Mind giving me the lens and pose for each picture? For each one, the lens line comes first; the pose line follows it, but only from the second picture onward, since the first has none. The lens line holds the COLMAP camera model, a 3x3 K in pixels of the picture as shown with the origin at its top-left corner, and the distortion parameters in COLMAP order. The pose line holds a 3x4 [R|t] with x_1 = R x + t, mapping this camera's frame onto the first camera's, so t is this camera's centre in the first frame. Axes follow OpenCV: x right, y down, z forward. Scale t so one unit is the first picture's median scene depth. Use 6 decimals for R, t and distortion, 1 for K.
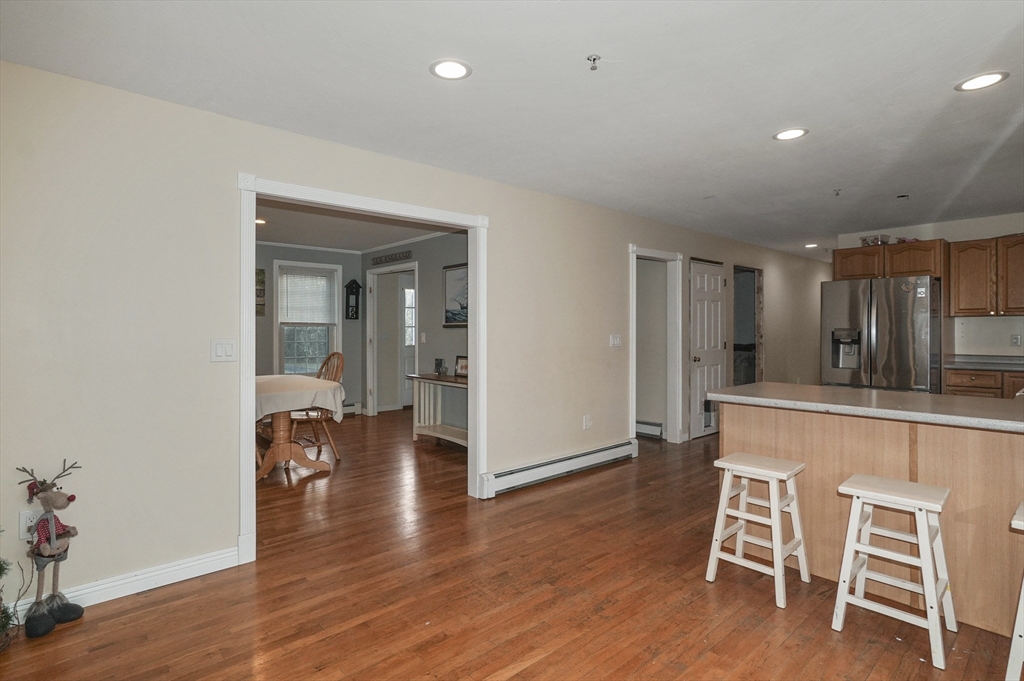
lens RADIAL K [[518.4, 0, 507.8], [0, 518.4, 323.5], [0, 0, 1]] dist [-0.007603, 0.006195]
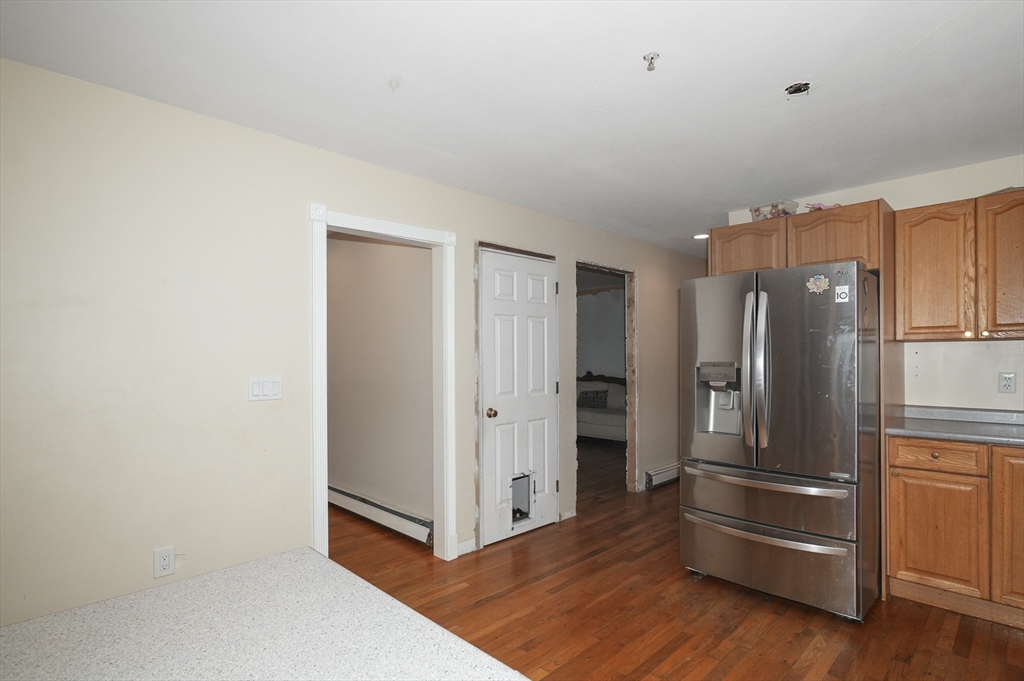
lens RADIAL K [[518.4, 0, 504.5], [0, 518.4, 341.5], [0, 0, 1]] dist [-0.007603, 0.006195]
pose [[0.998621, -0.005968, 0.052156, 0.408002], [0.005943, 0.999982, 0.000630, -0.015404], [-0.052158, -0.000319, 0.998639, 0.469061]]
